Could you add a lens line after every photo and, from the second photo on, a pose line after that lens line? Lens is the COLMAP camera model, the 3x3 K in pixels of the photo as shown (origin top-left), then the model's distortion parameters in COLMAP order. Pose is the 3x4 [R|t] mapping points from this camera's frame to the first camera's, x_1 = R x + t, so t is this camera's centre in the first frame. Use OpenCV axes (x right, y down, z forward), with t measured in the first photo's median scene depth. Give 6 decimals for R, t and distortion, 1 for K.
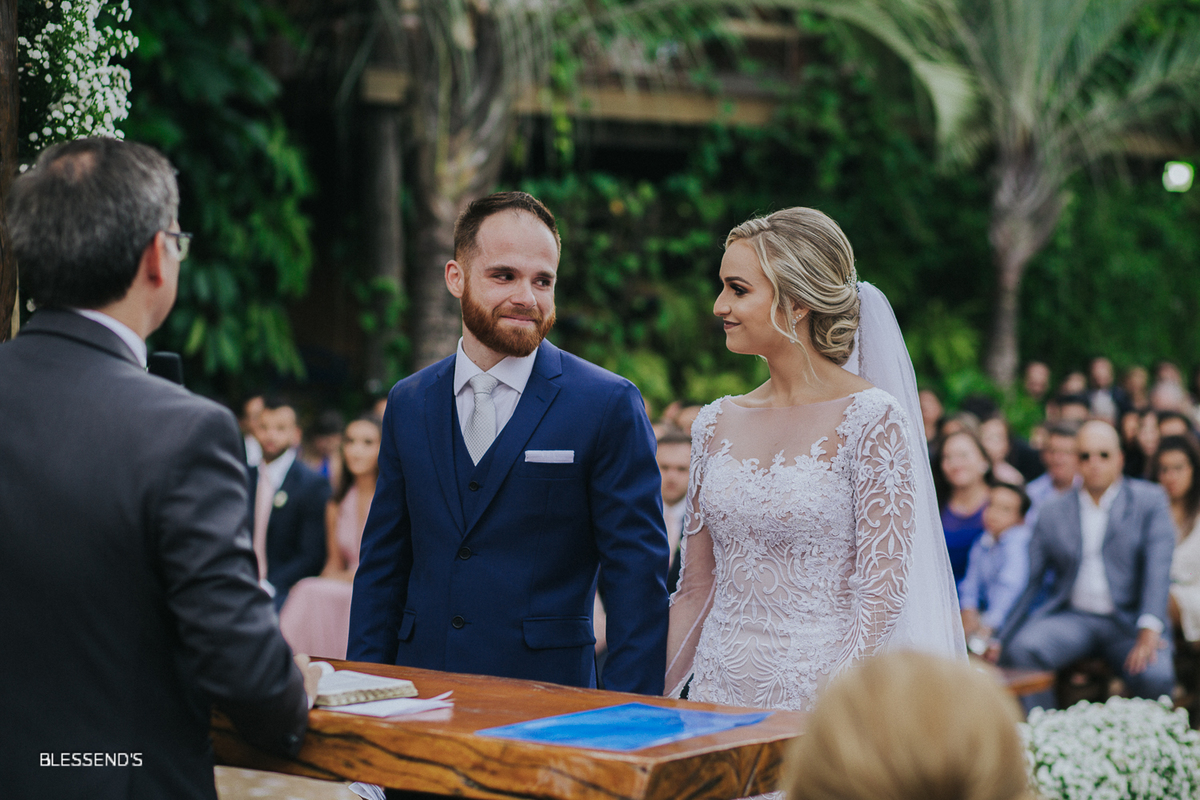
lens RADIAL K [[2774.9, 0, 600.0], [0, 2774.9, 400.0], [0, 0, 1]] dist [0.052555, -0.394359]
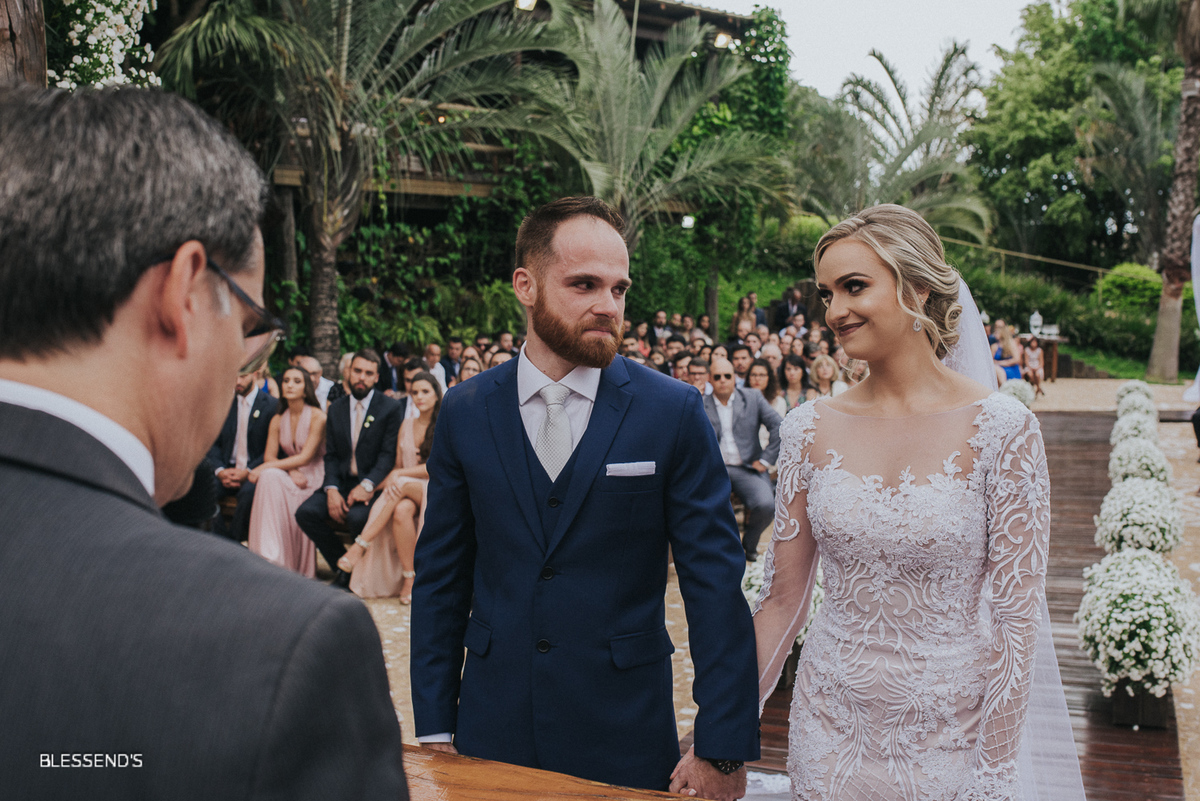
lens RADIAL K [[1146.8, 0, 600.0], [0, 1146.8, 400.5], [0, 0, 1]] dist [-0.057018, -0.020883]
pose [[0.976688, -0.041499, 0.210612, -0.097358], [0.027482, 0.997234, 0.069052, -0.027507], [-0.212895, -0.061654, 0.975128, 0.524074]]
